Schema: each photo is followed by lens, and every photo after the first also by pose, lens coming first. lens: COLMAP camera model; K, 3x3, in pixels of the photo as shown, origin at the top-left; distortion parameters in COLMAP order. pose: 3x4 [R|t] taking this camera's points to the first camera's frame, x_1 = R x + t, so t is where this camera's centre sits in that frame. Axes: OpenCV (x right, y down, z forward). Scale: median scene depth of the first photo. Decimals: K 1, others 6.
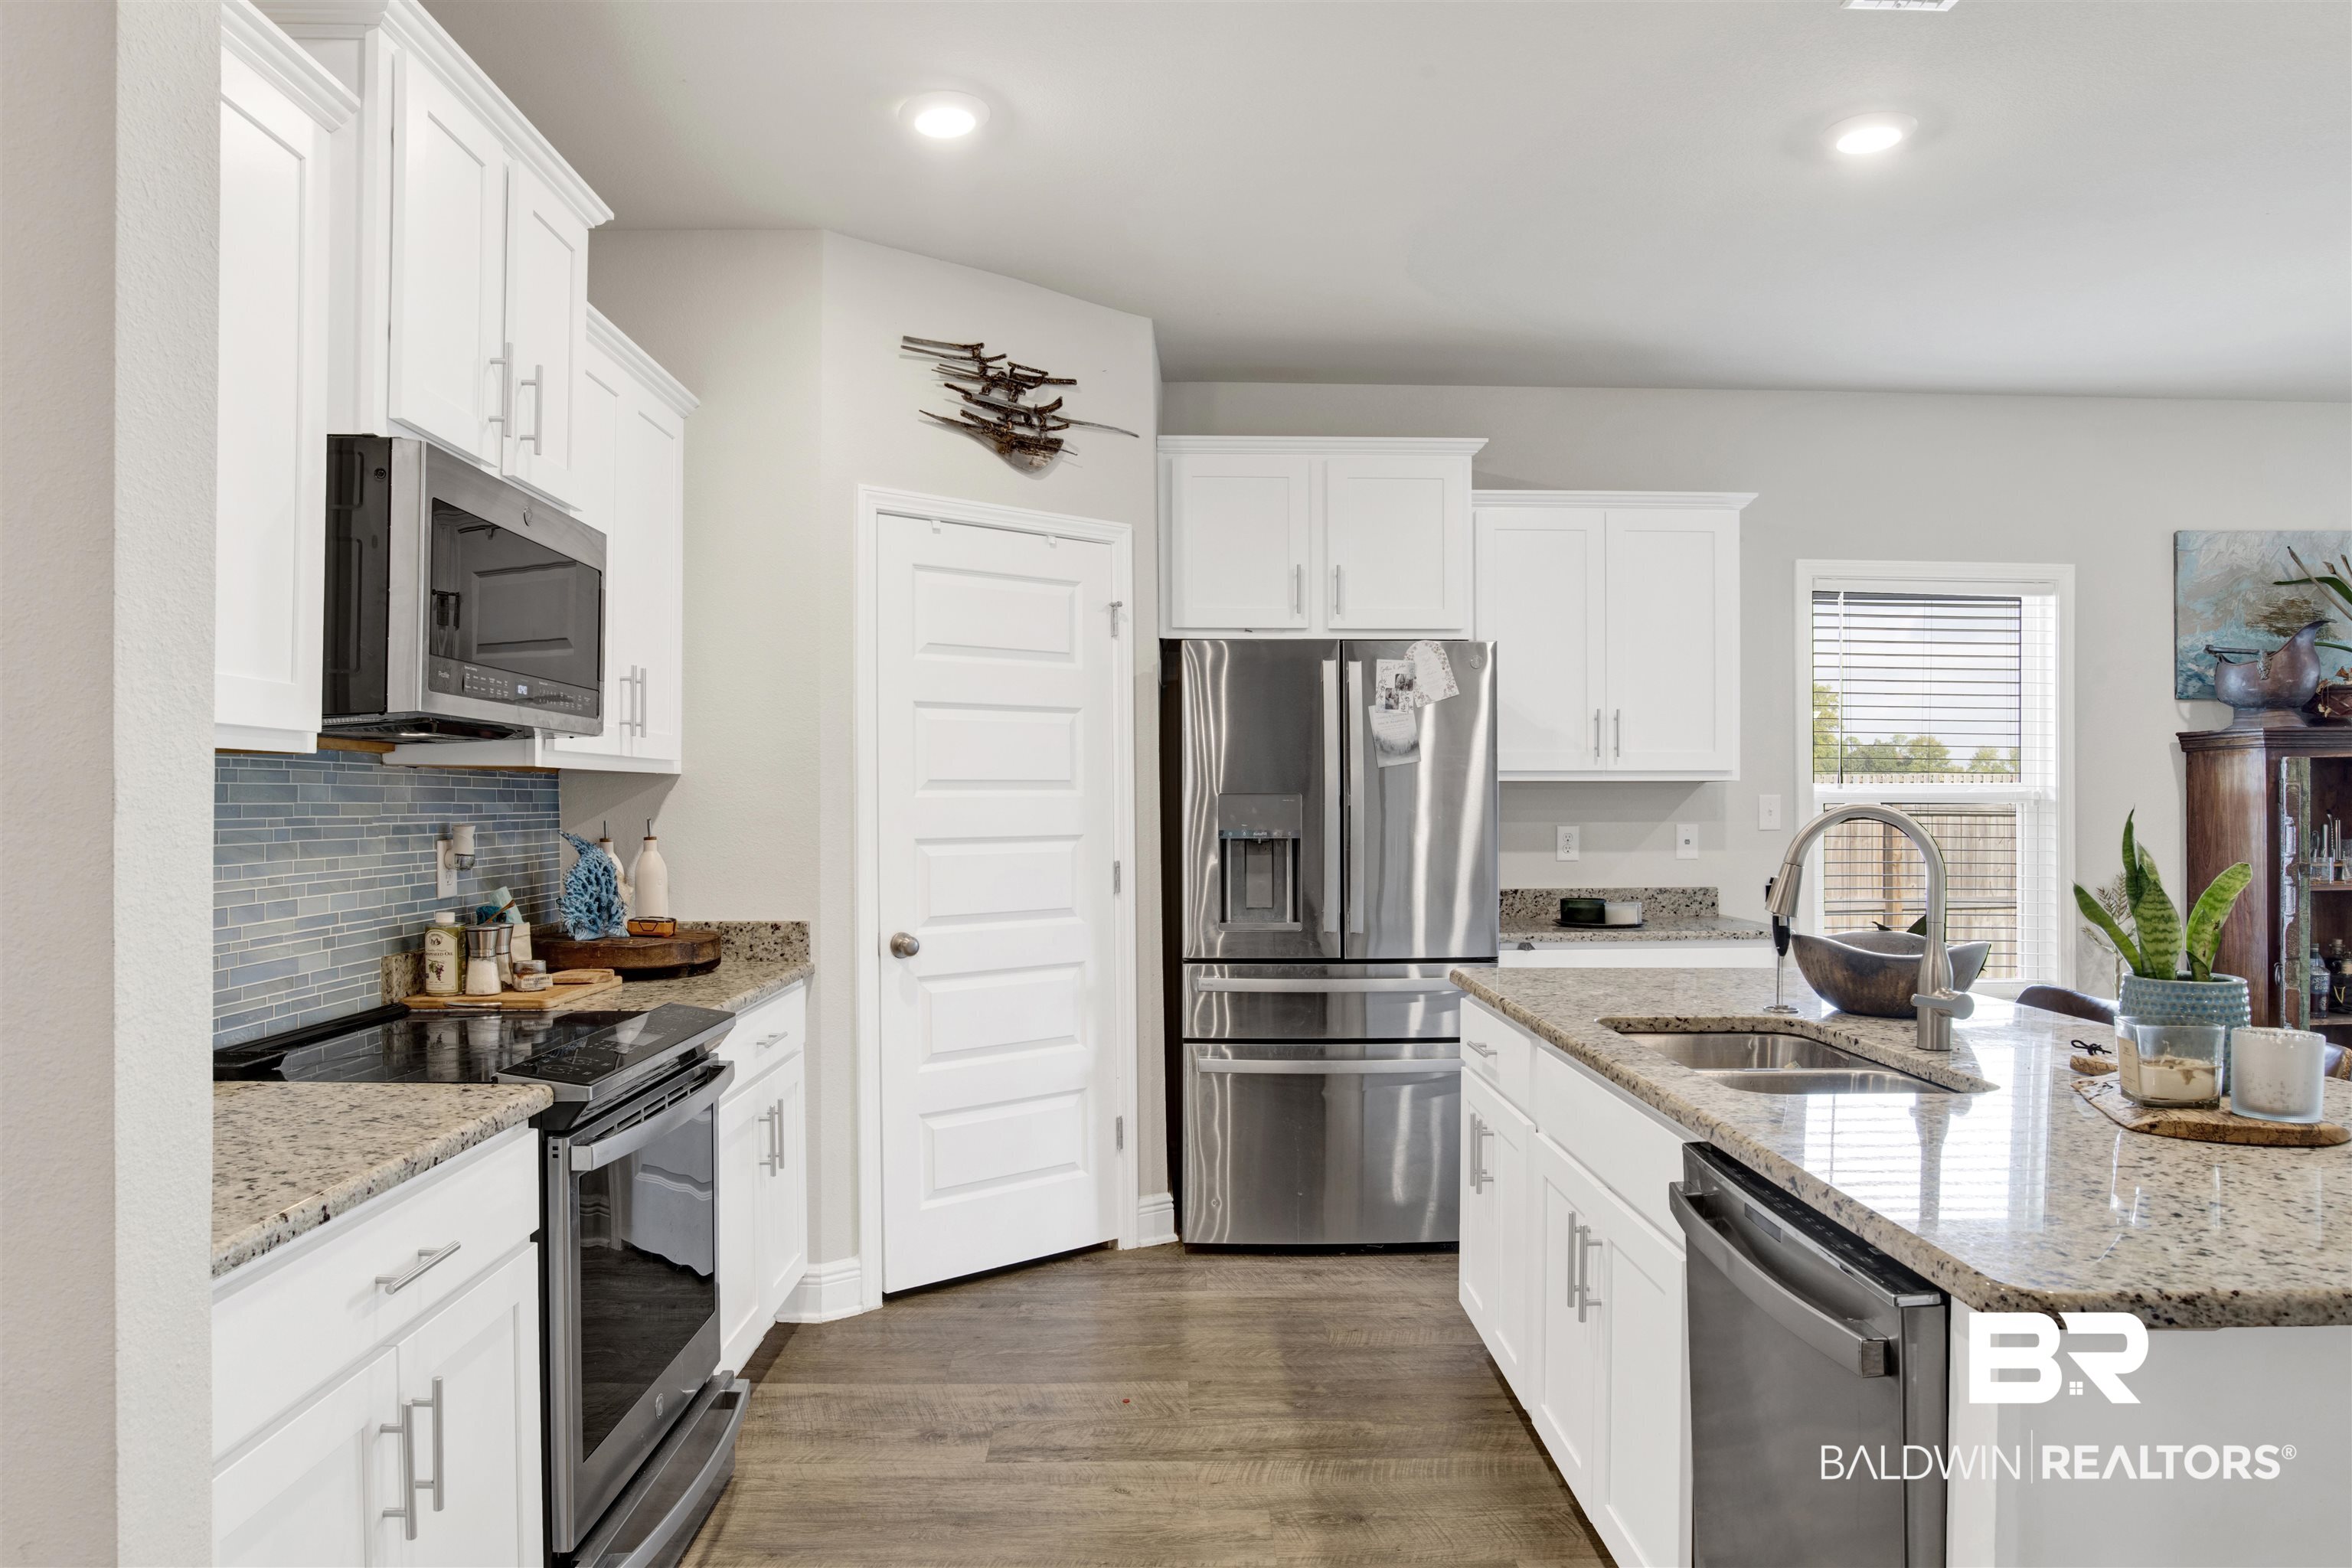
lens RADIAL K [[1484.8, 0, 1188.7], [0, 1484.8, 784.9], [0, 0, 1]] dist [-0.049283, 0.009509]
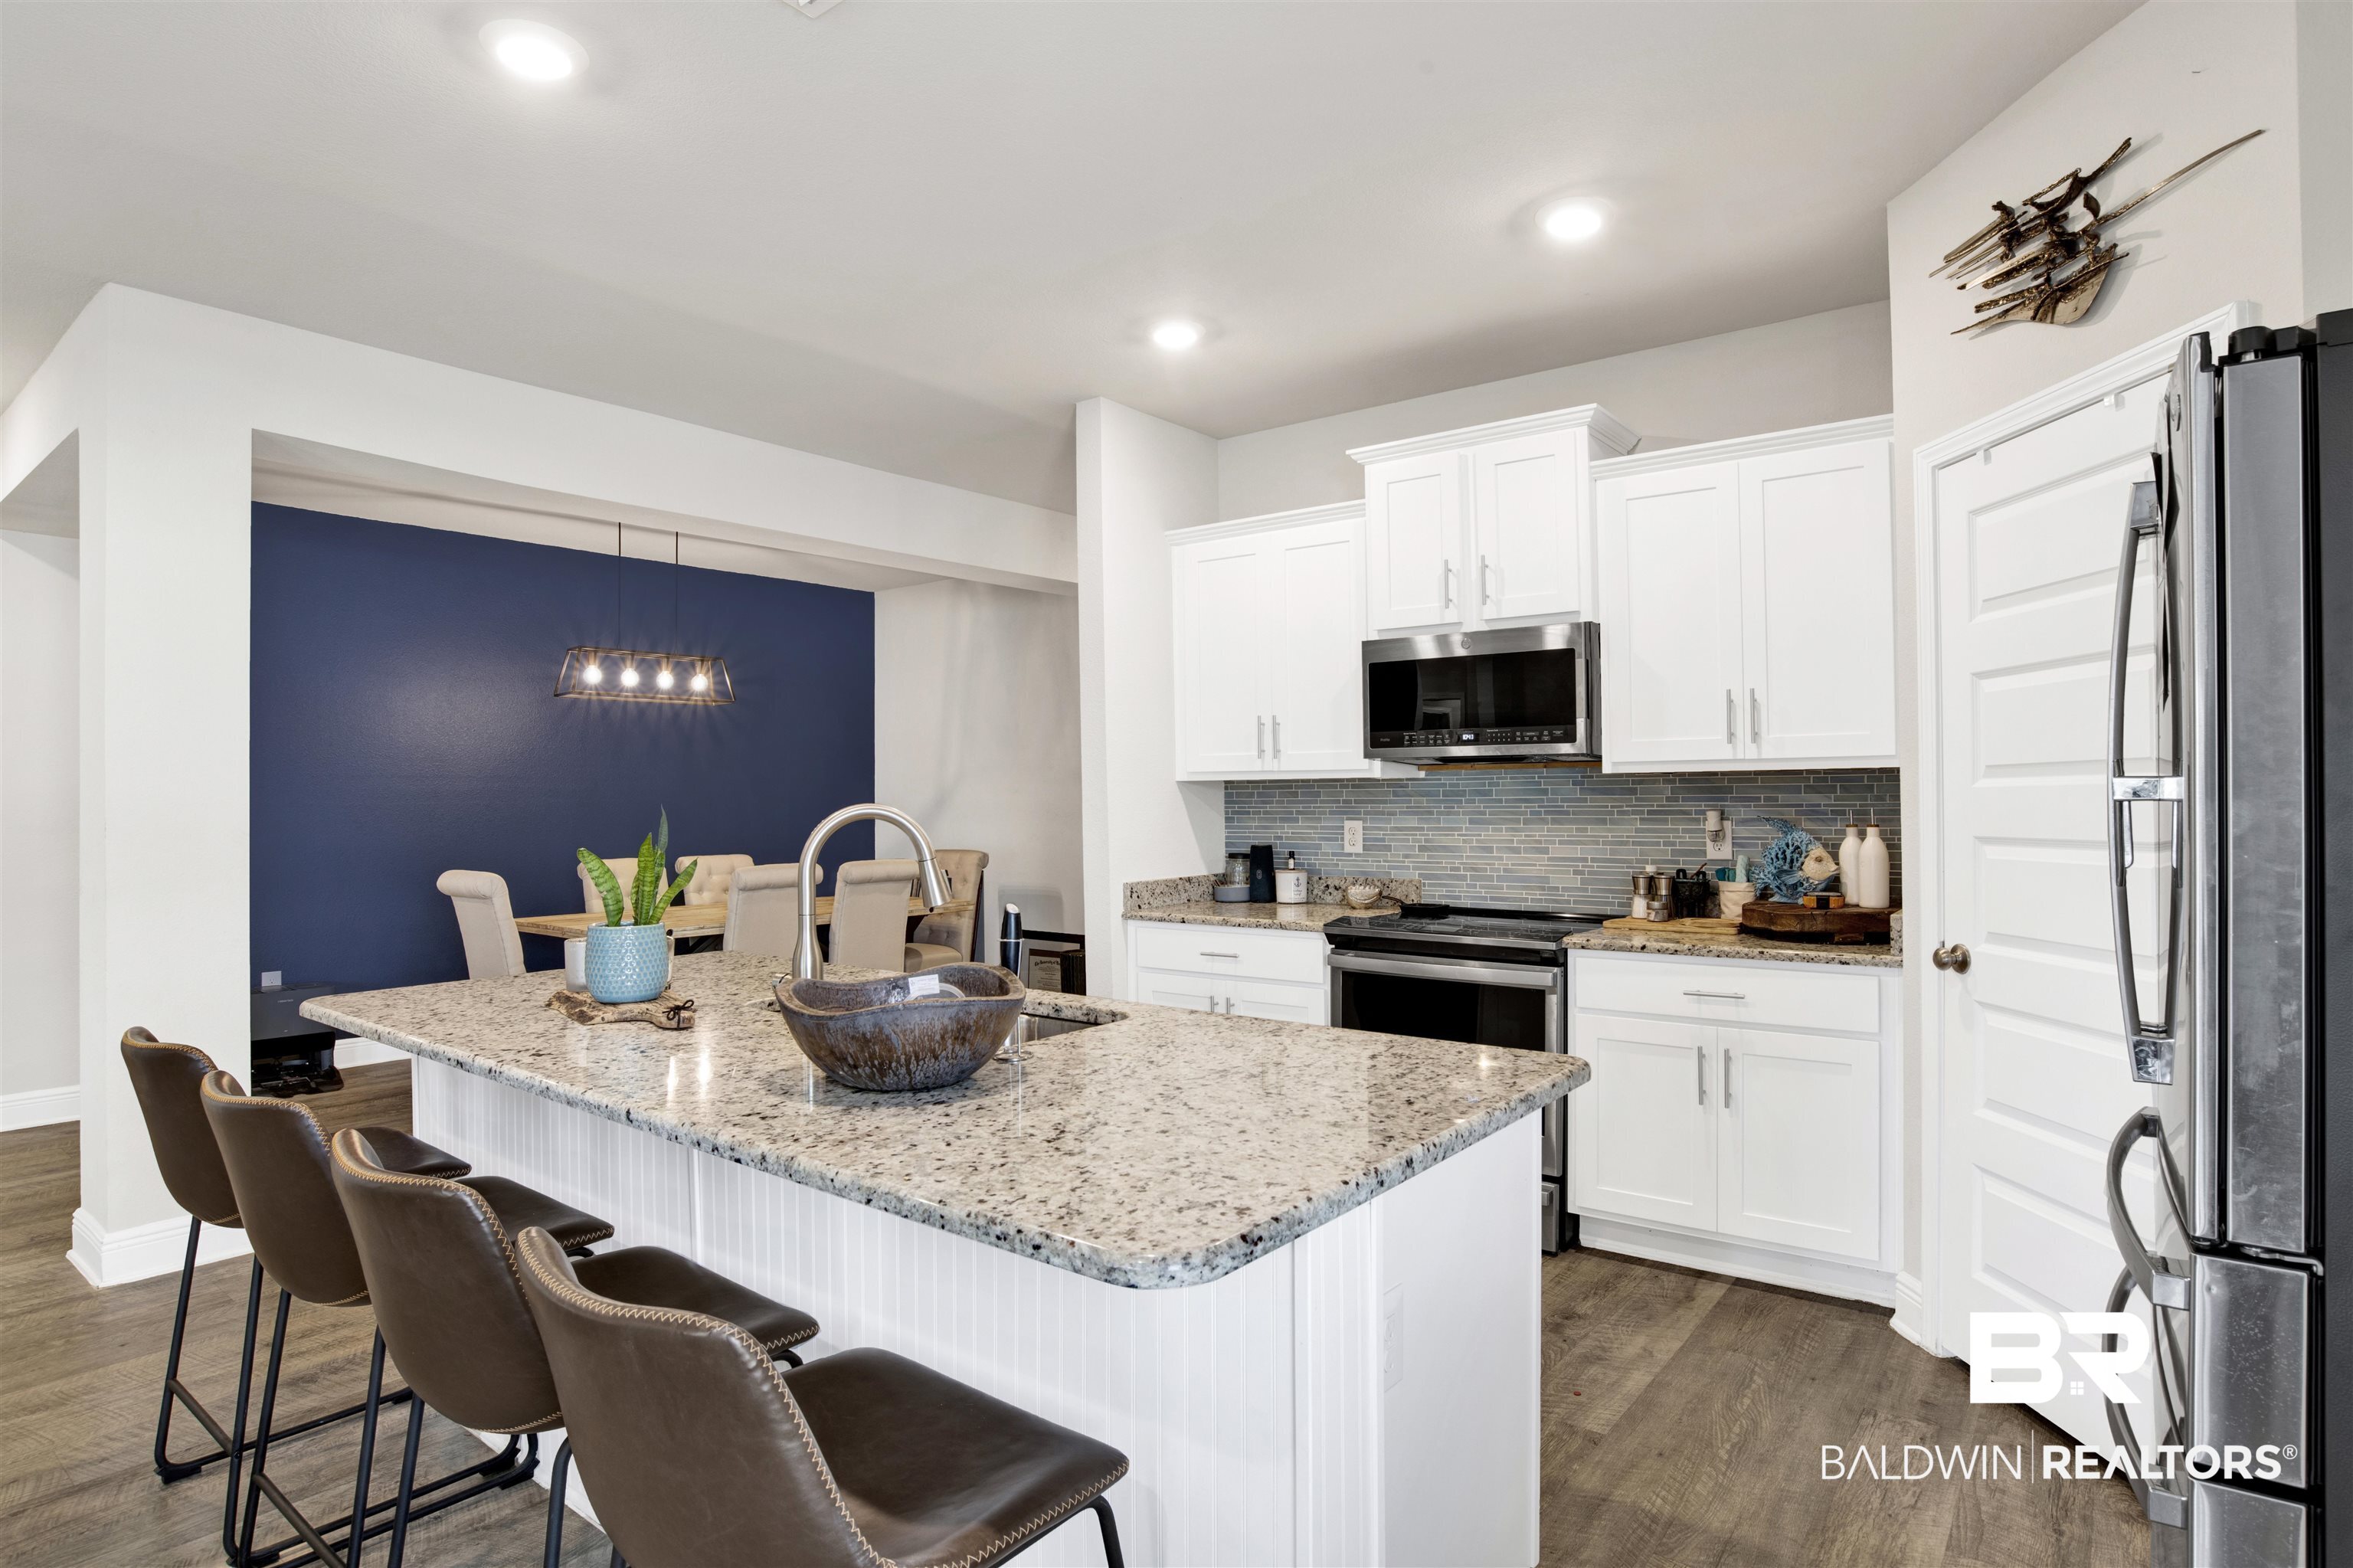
lens RADIAL K [[1257.2, 0, 1170.2], [0, 1257.2, 778.3], [0, 0, 1]] dist [-0.062704, 0.015736]
pose [[-0.637705, -0.006986, -0.770249, 0.589914], [0.017237, 0.999579, -0.023336, 0.010804], [0.770088, -0.028158, -0.637316, 0.999292]]
